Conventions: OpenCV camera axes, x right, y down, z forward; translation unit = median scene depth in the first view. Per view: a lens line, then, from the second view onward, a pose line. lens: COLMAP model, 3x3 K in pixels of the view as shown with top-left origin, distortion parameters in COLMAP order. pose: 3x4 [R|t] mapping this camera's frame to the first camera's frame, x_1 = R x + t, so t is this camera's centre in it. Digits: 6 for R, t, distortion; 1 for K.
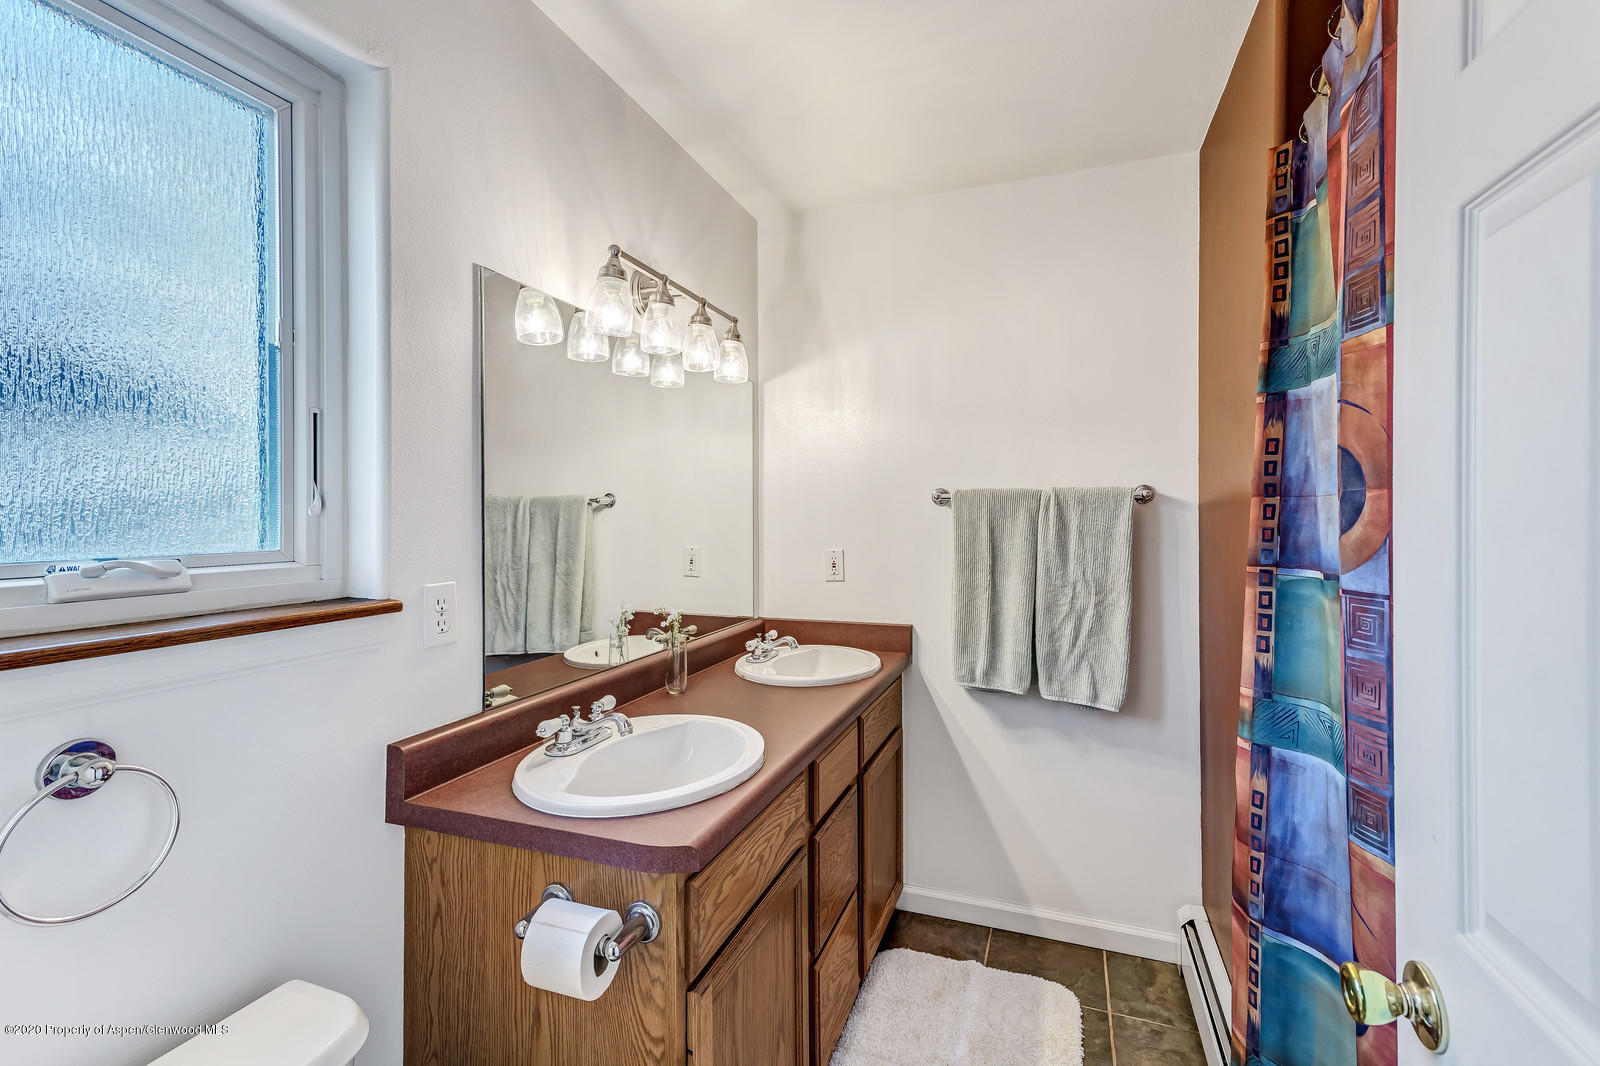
lens RADIAL K [[707.8, 0, 799.9], [0, 707.8, 527.1], [0, 0, 1]] dist [0.015446, 0.000112]
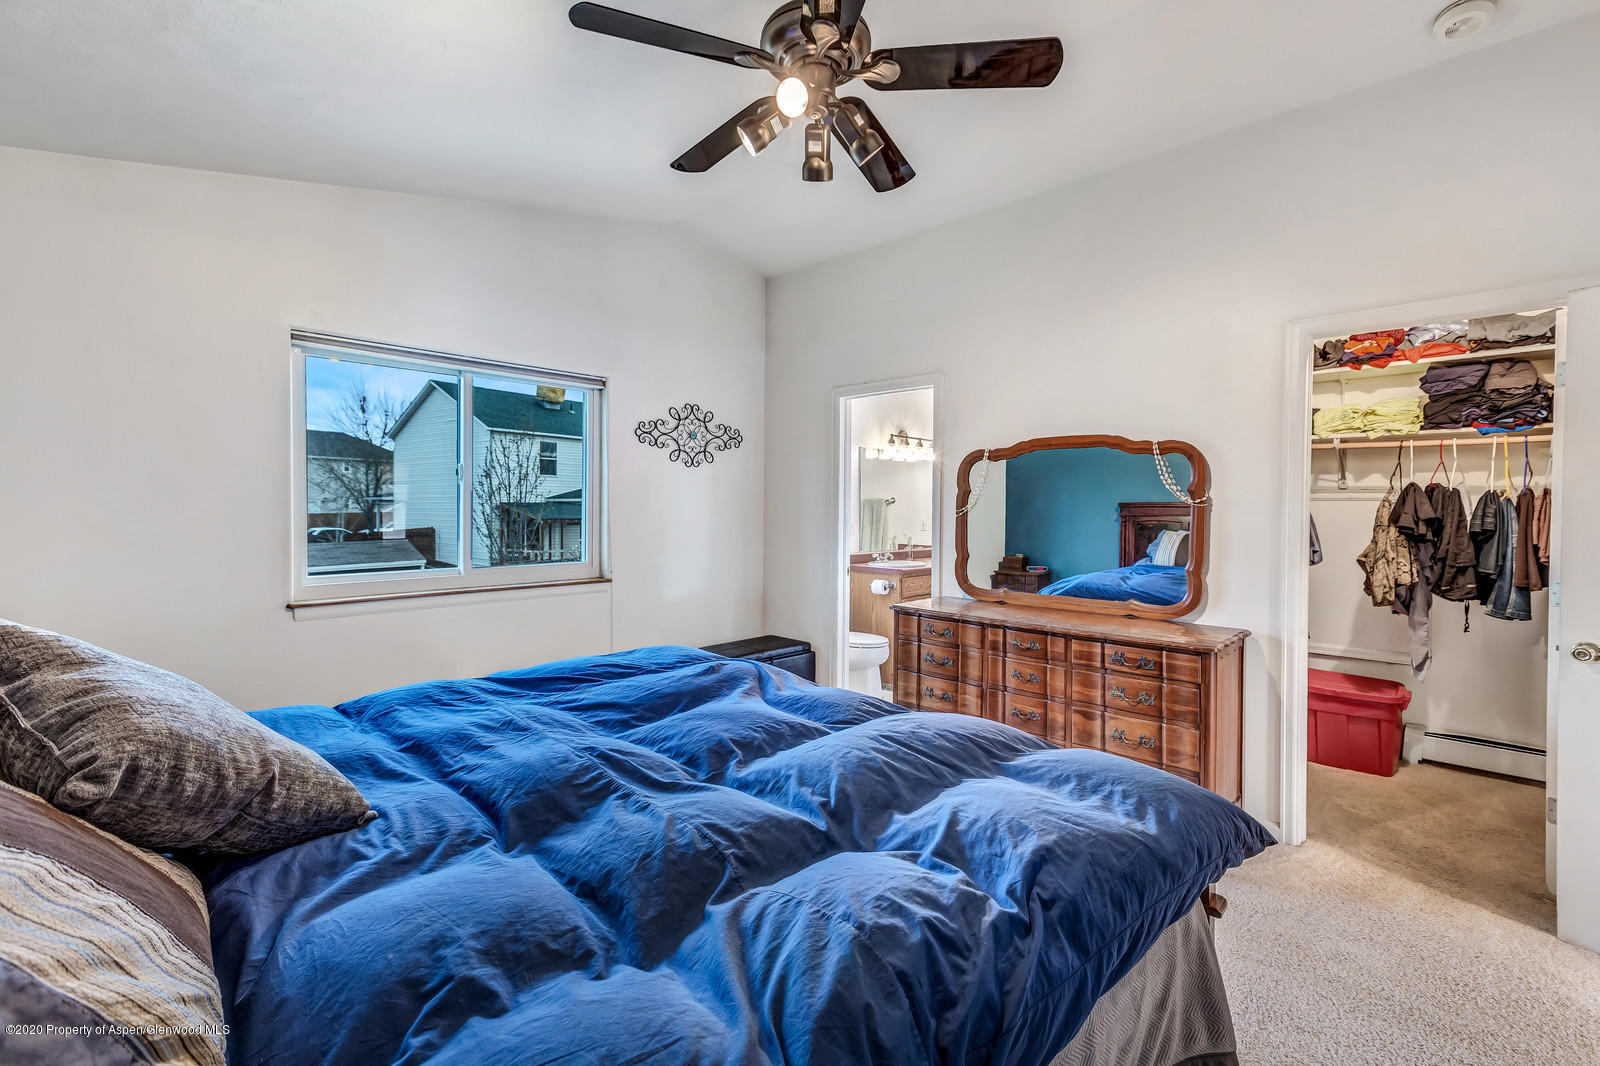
lens RADIAL K [[707.8, 0, 800.4], [0, 707.8, 523.7], [0, 0, 1]] dist [0.015446, 0.000112]
pose [[0.916841, 0.009917, -0.399129, 1.170987], [-0.005162, 0.999902, 0.012986, 0.030045], [0.399219, -0.009845, 0.916803, -3.856767]]
